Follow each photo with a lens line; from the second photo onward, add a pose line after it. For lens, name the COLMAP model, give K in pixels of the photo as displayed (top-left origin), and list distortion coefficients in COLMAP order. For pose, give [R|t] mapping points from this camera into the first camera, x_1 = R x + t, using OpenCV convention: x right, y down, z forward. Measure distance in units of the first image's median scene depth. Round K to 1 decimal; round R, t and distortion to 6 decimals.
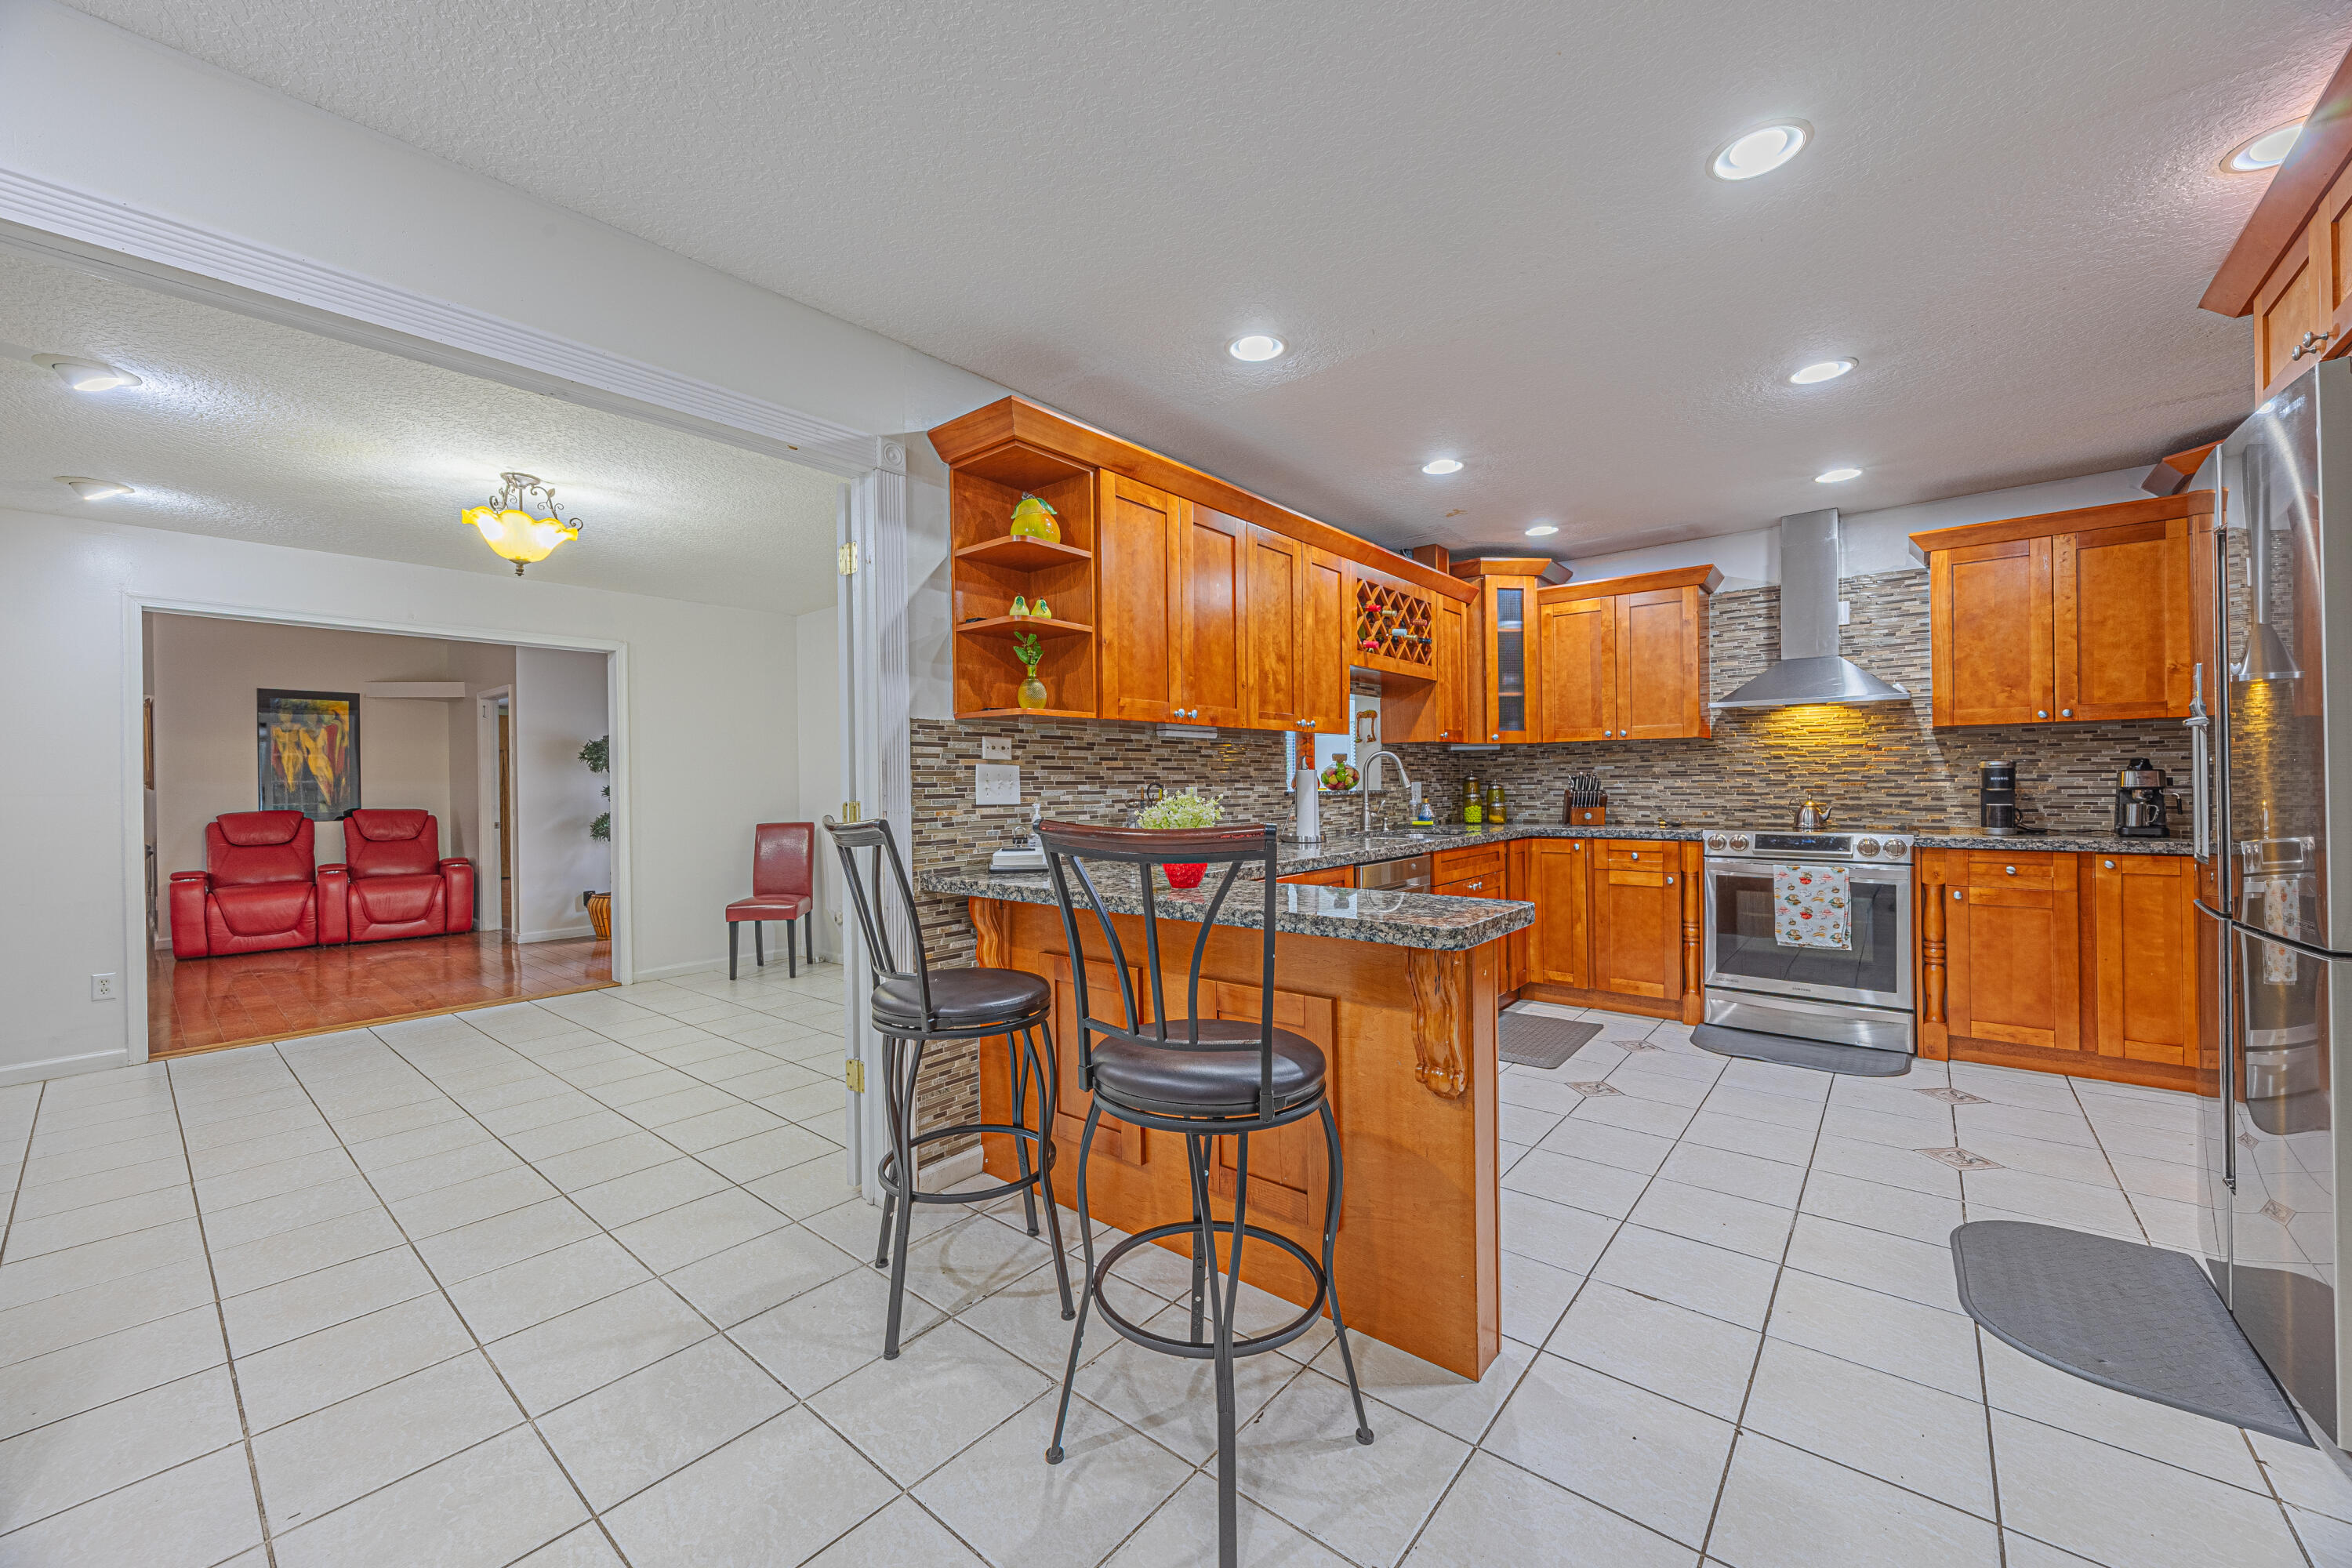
lens RADIAL K [[885.9, 0, 1176.0], [0, 885.9, 784.0], [0, 0, 1]] dist [-0.005719, -0.000275]
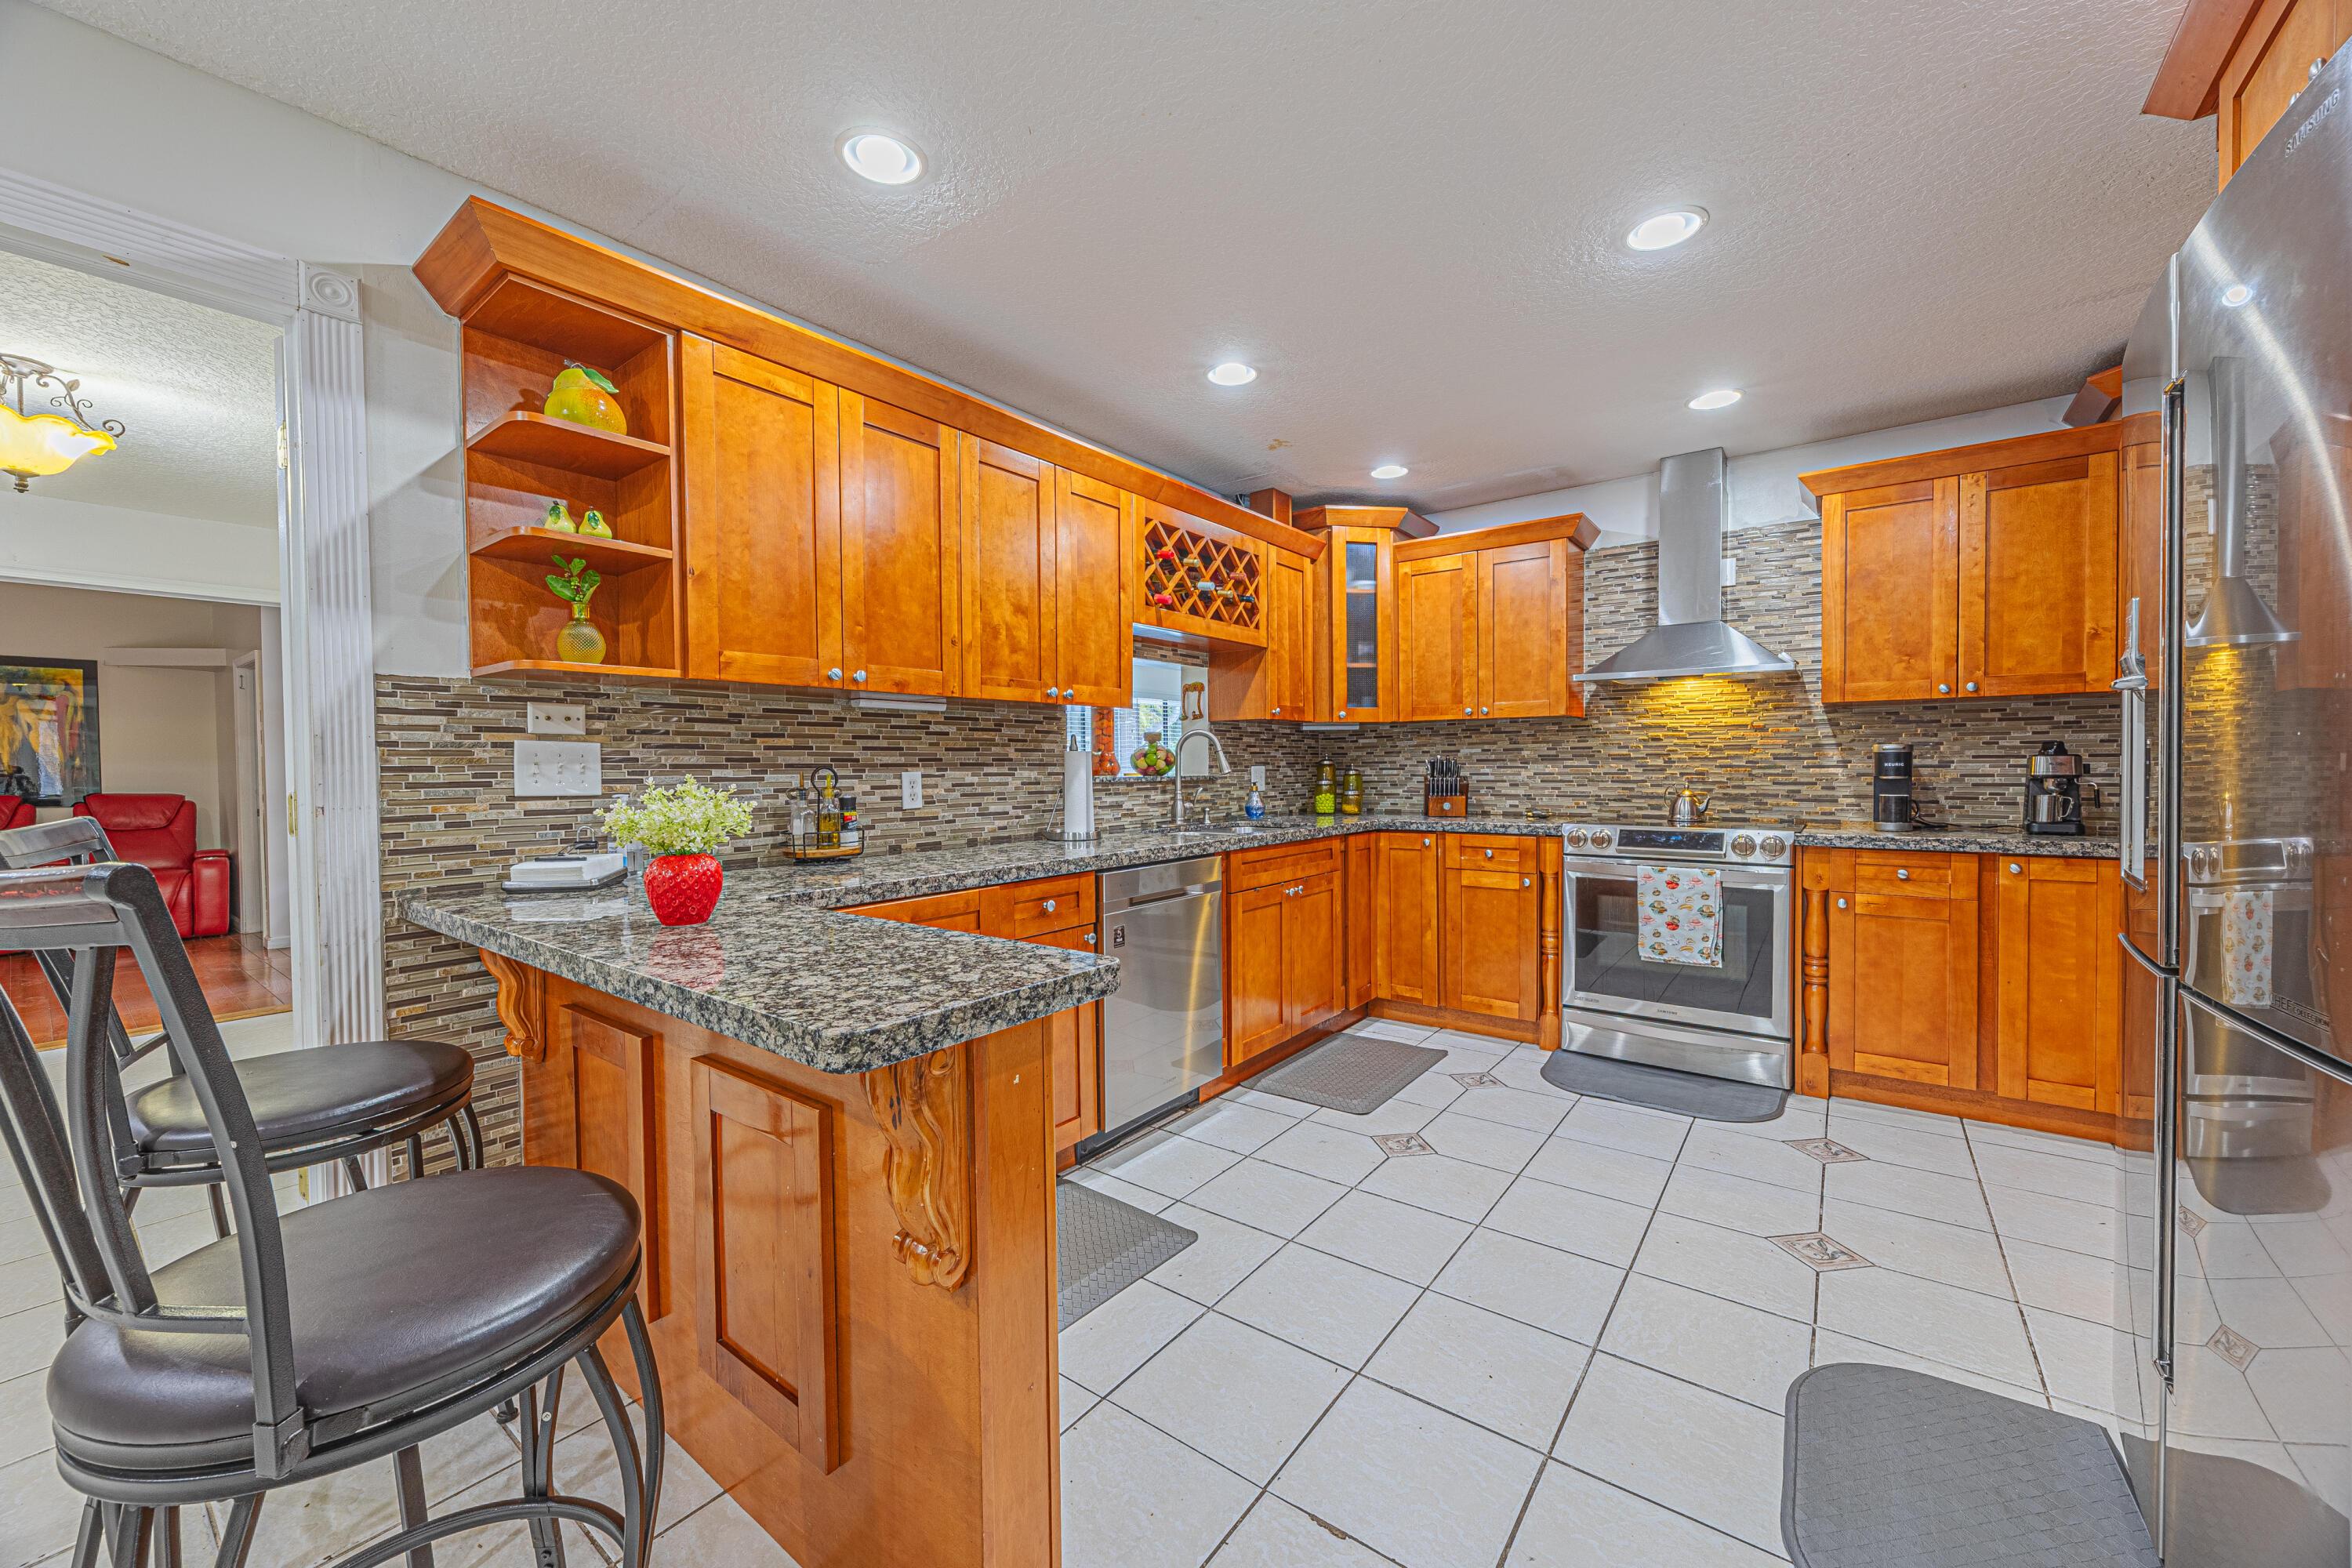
lens RADIAL K [[885.9, 0, 1176.0], [0, 885.9, 784.0], [0, 0, 1]] dist [-0.005719, -0.000275]
pose [[0.998907, 0.002135, 0.046702, 0.204729], [-0.003018, 0.999818, 0.018848, -0.001420], [-0.046653, -0.018969, 0.998731, 0.184586]]
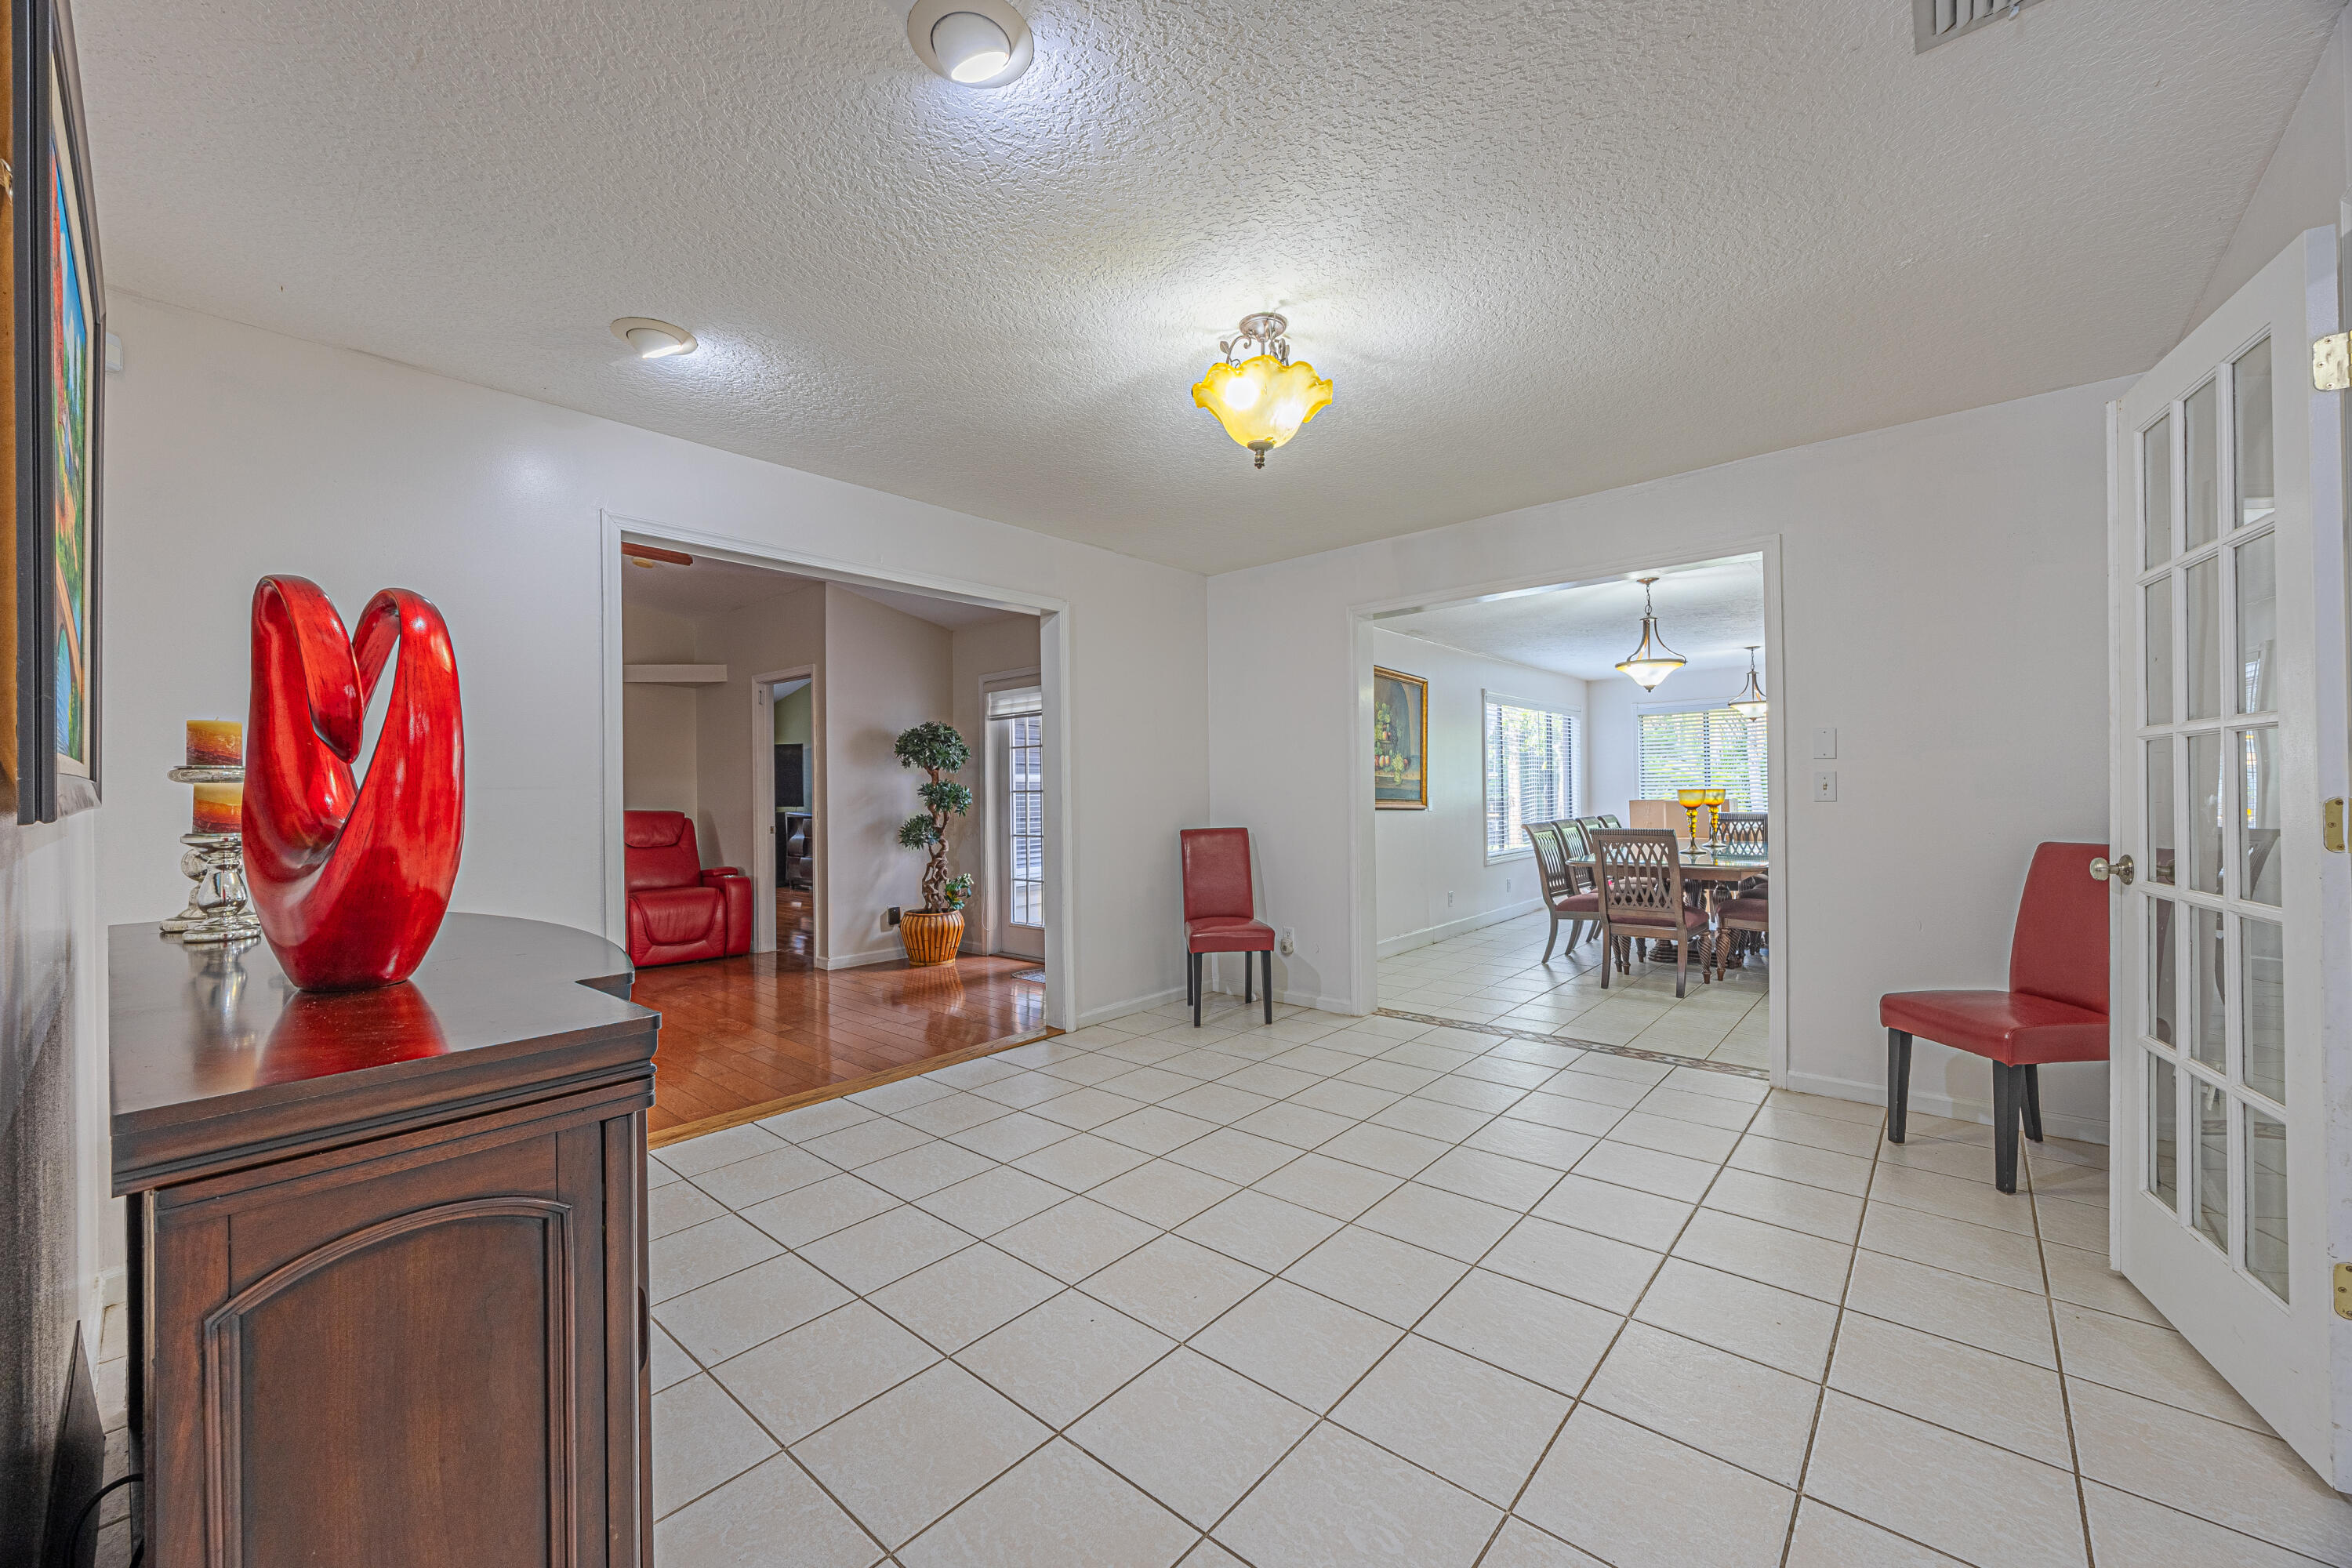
lens RADIAL K [[885.9, 0, 1176.0], [0, 885.9, 784.0], [0, 0, 1]] dist [-0.005719, -0.000275]
pose [[0.999902, 0.005410, -0.012928, -0.778900], [-0.005550, 0.999925, -0.010877, 0.019543], [0.012868, 0.010948, 0.999857, 0.304129]]
